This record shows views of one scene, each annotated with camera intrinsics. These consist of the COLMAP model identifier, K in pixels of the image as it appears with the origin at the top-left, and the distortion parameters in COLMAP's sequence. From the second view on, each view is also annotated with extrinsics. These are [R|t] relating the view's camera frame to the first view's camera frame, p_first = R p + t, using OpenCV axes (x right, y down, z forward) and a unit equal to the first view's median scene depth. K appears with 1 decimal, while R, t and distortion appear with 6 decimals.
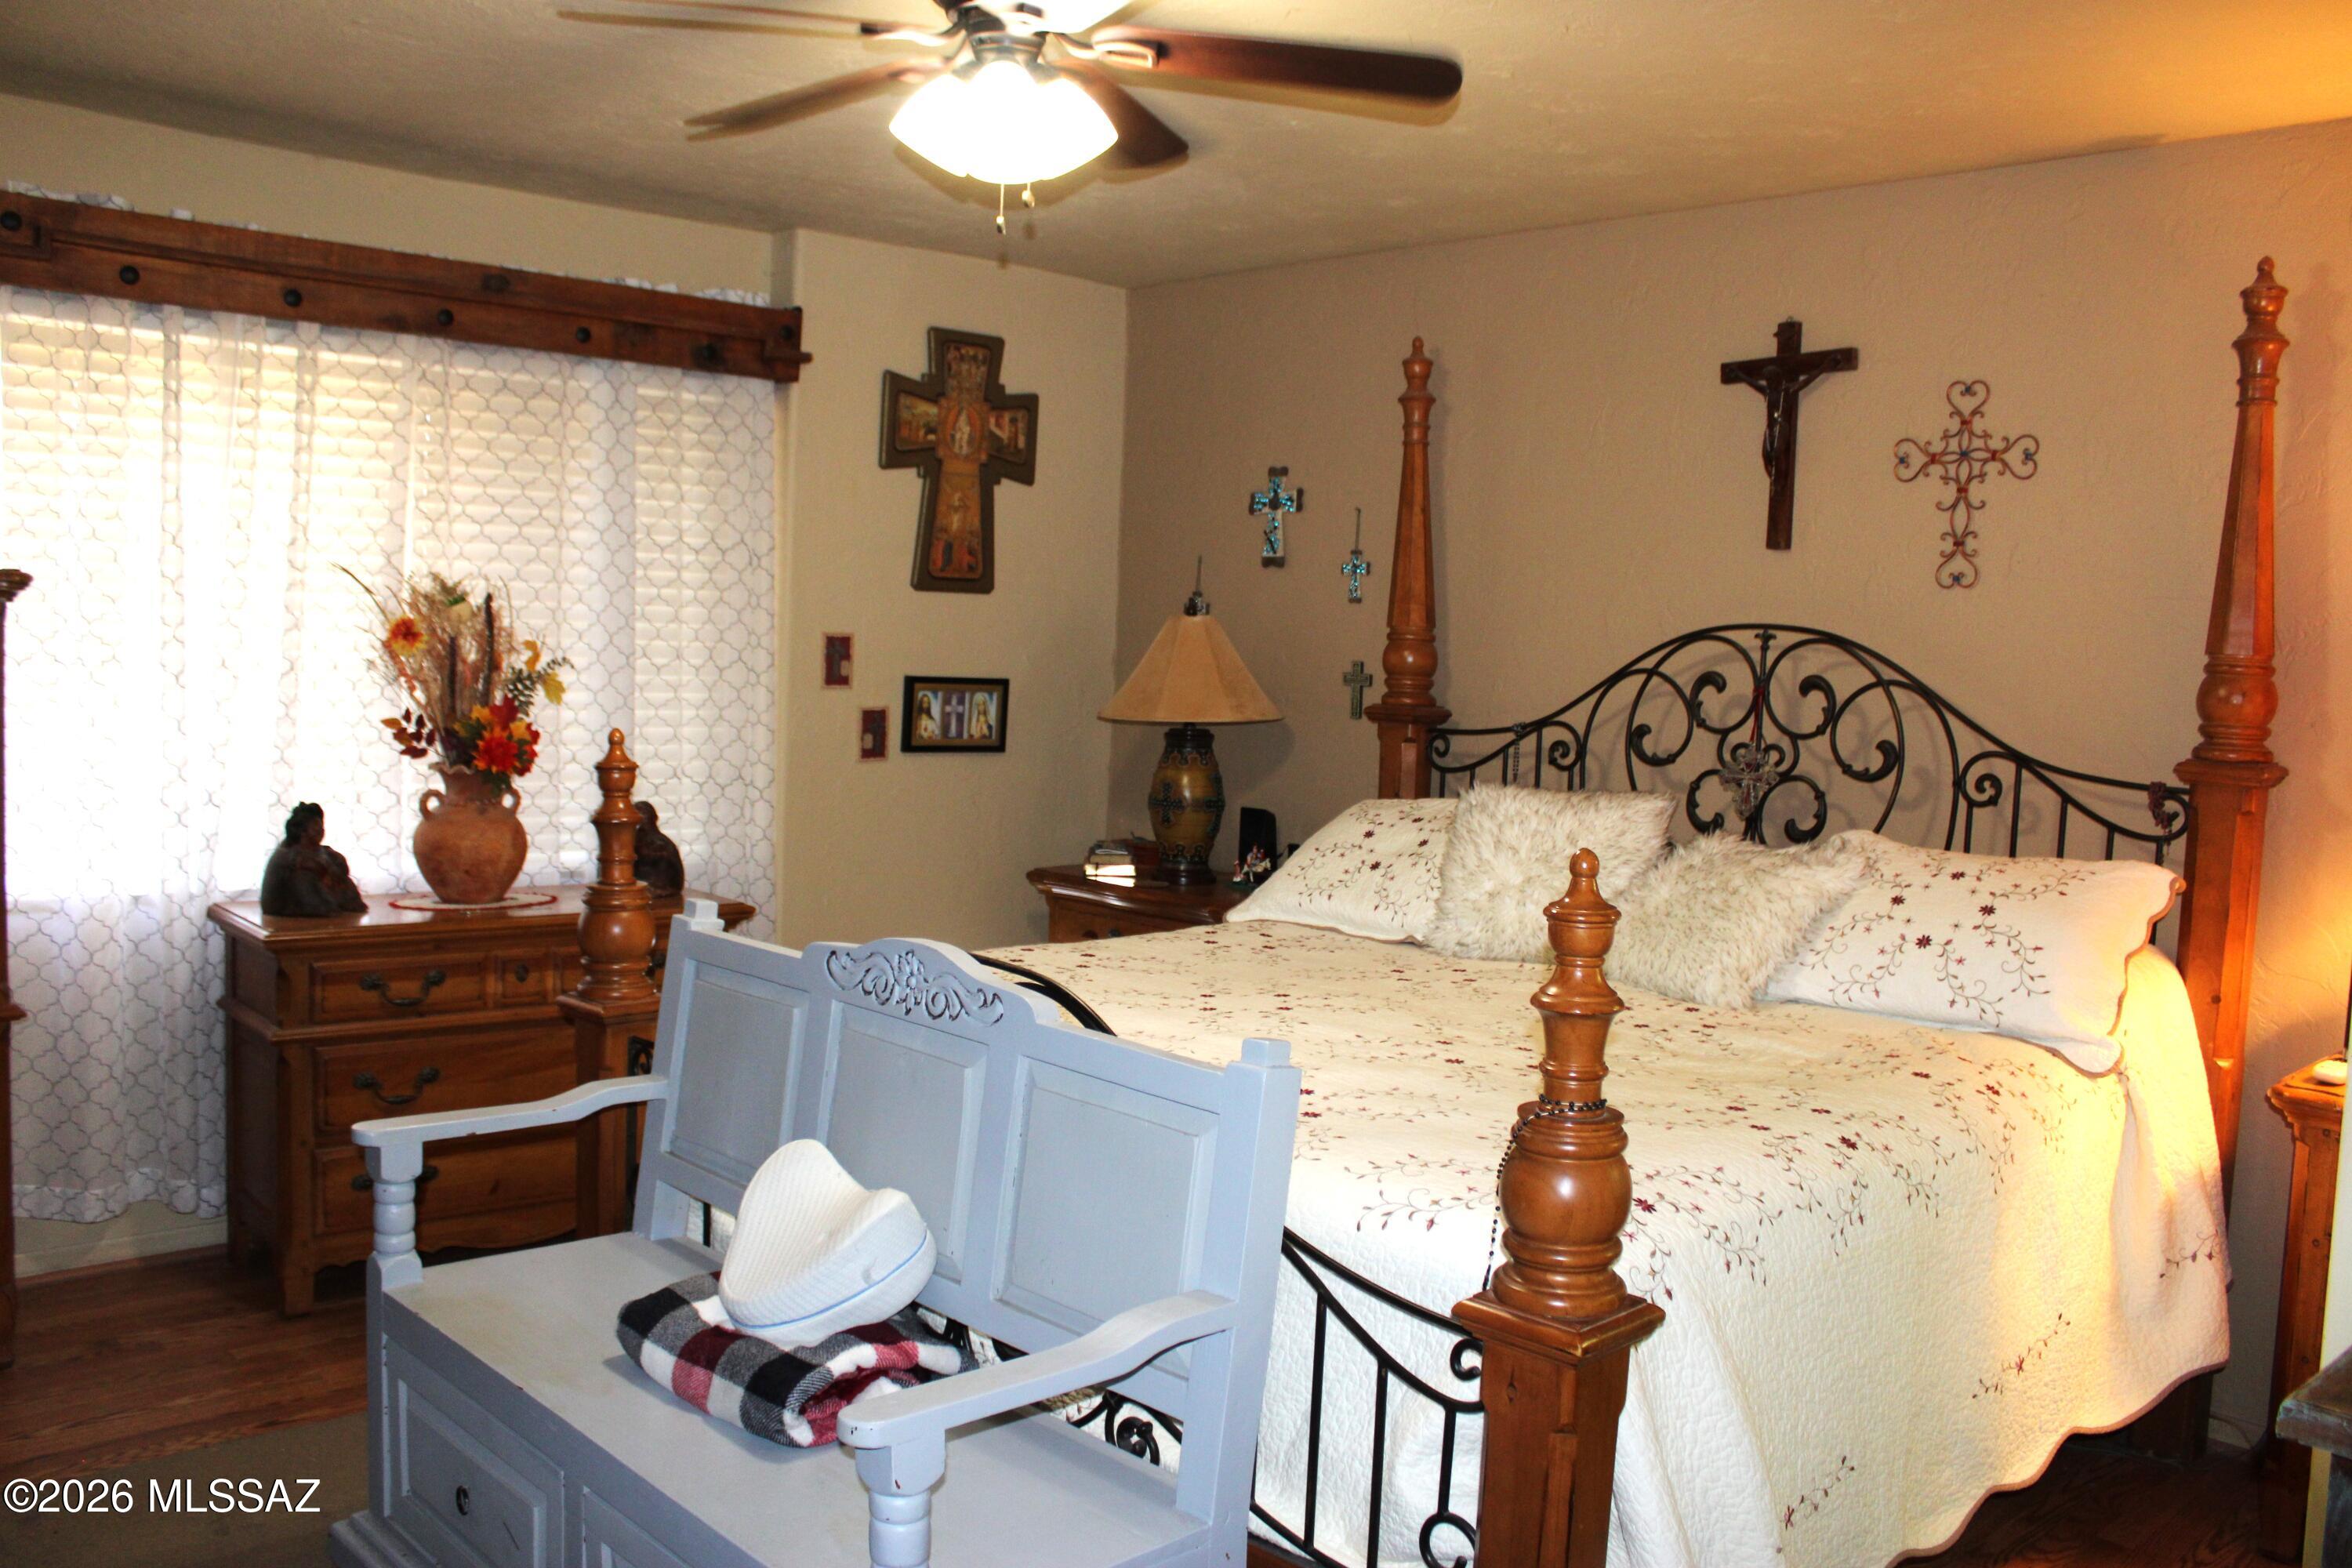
lens RADIAL K [[1918.5, 0, 1174.8], [0, 1918.5, 742.3], [0, 0, 1]] dist [-0.084718, 0.009458]
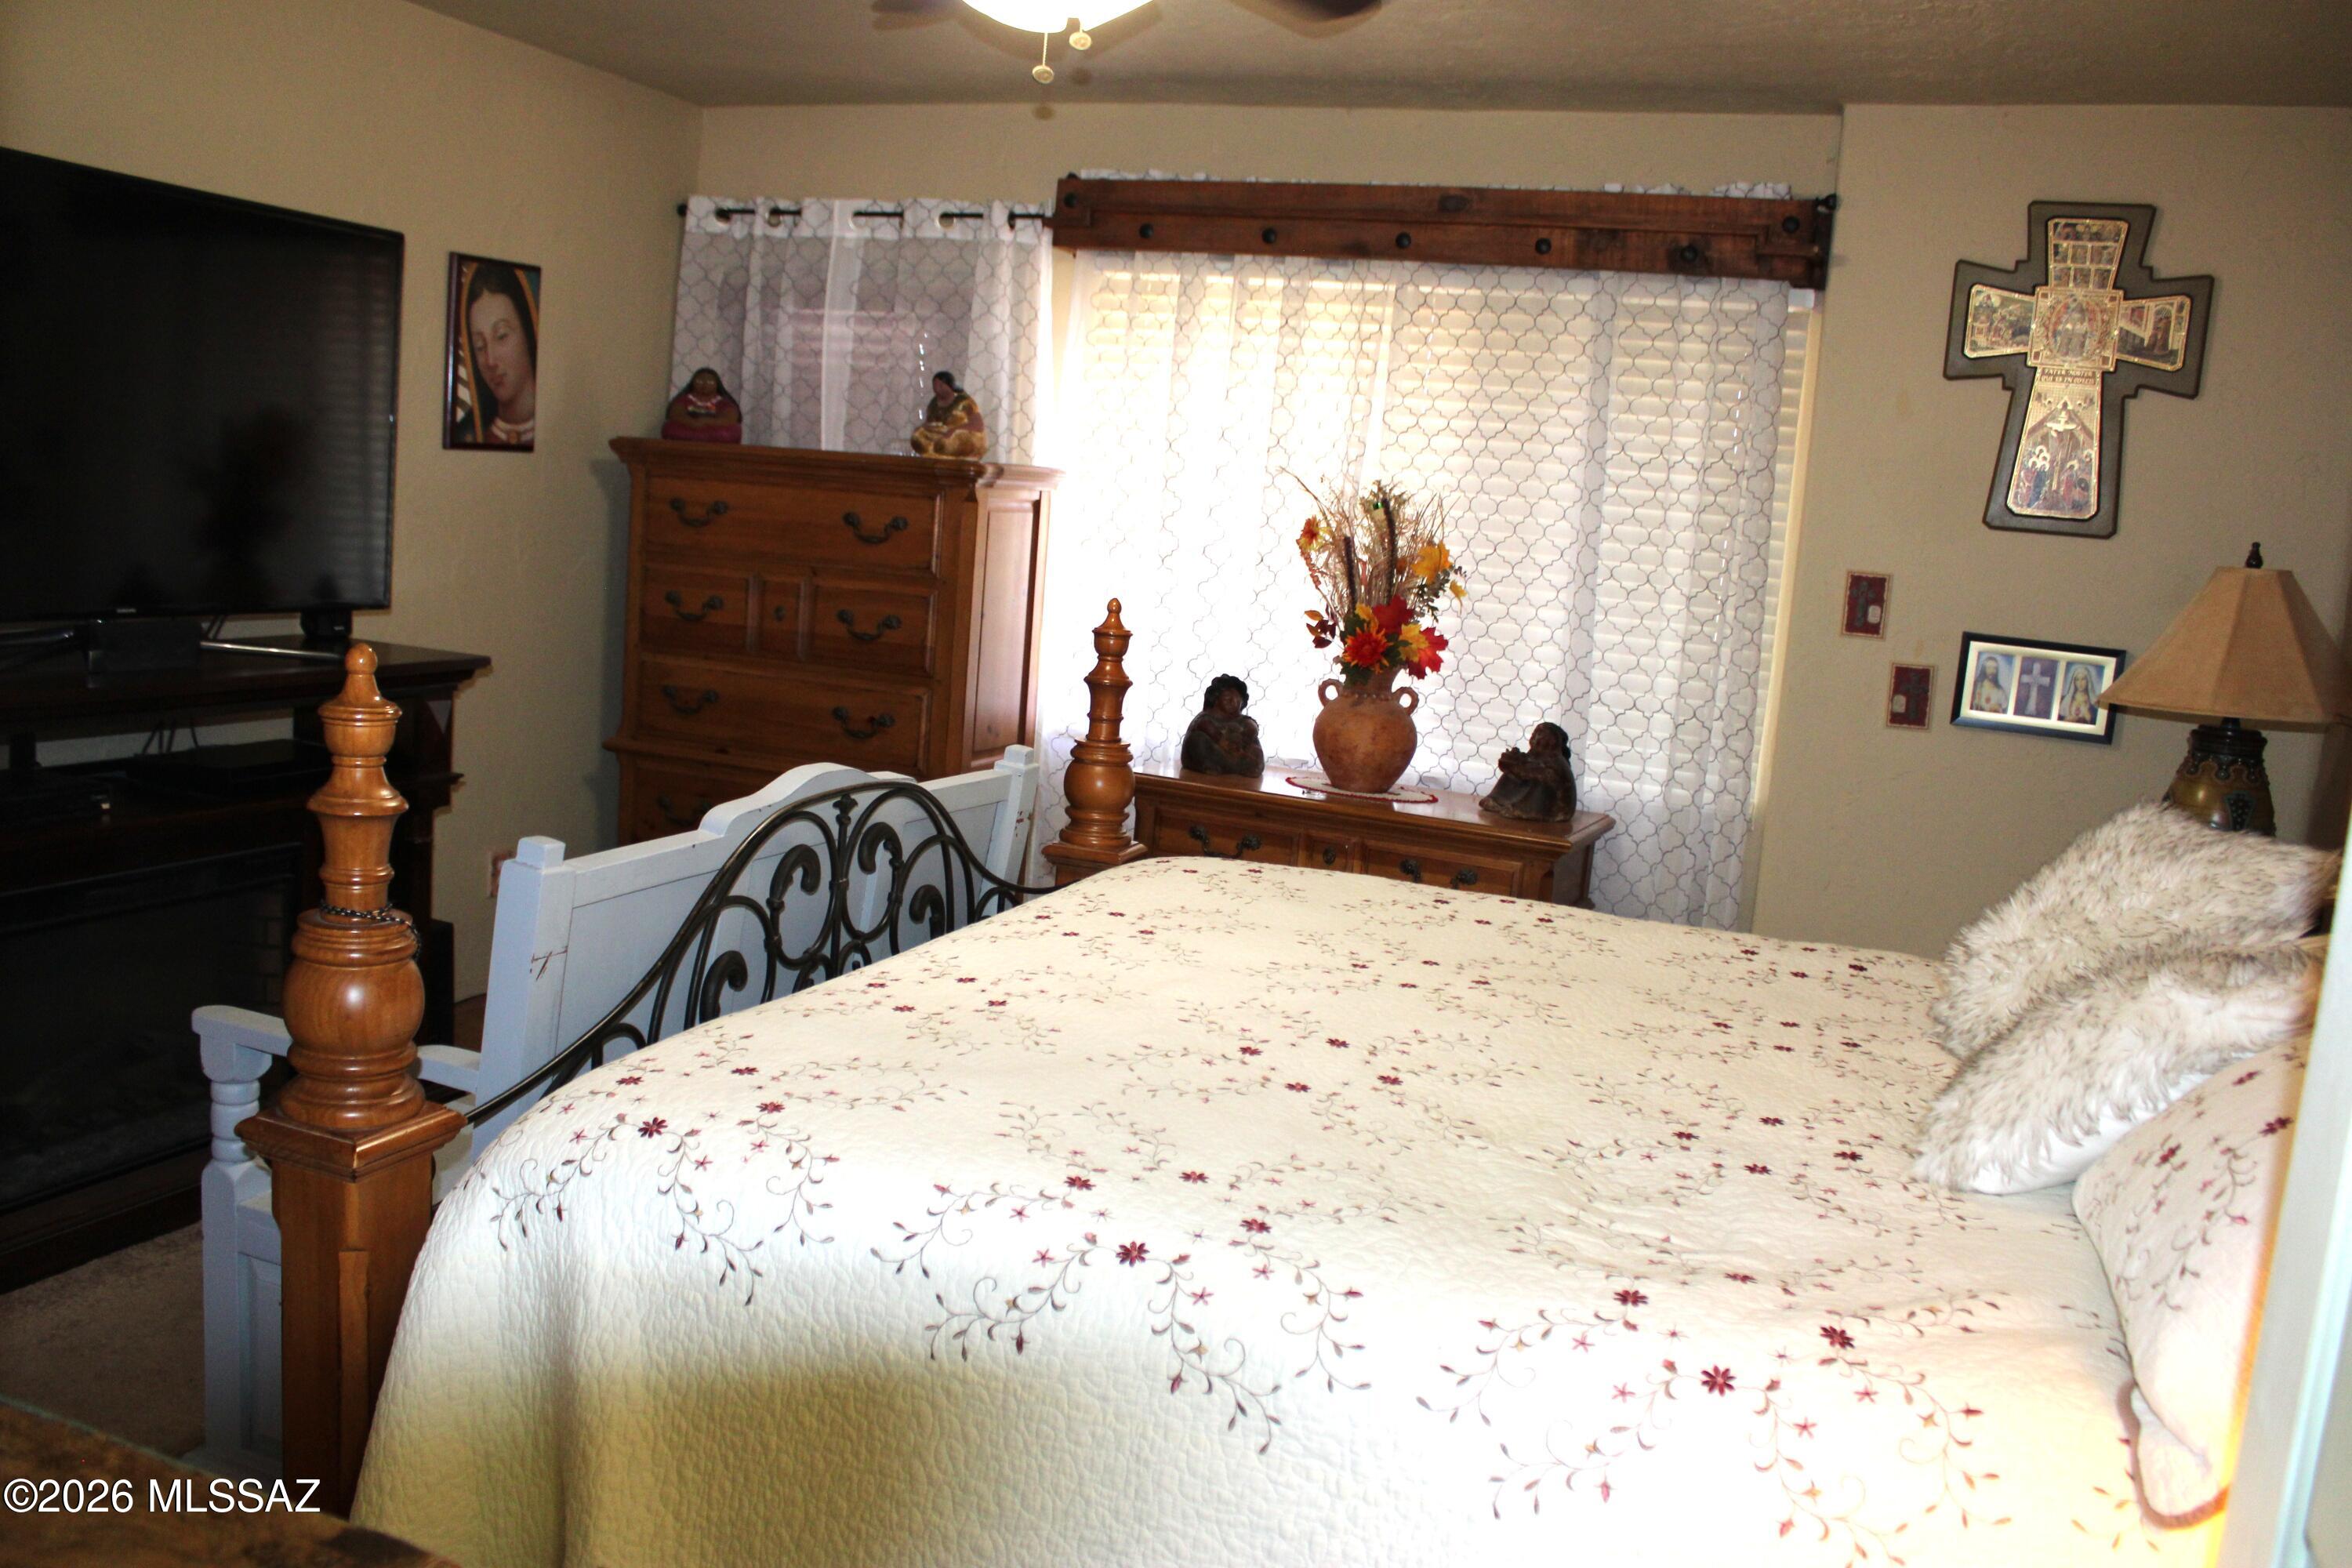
lens RADIAL K [[1948.6, 0, 1176.0], [0, 1948.6, 784.0], [0, 0, 1]] dist [-0.190494, 0.261249]
pose [[0.431646, 0.130947, -0.892488, 0.534876], [-0.116830, 0.989189, 0.088632, -0.003343], [0.894446, 0.066012, 0.442278, 0.408315]]
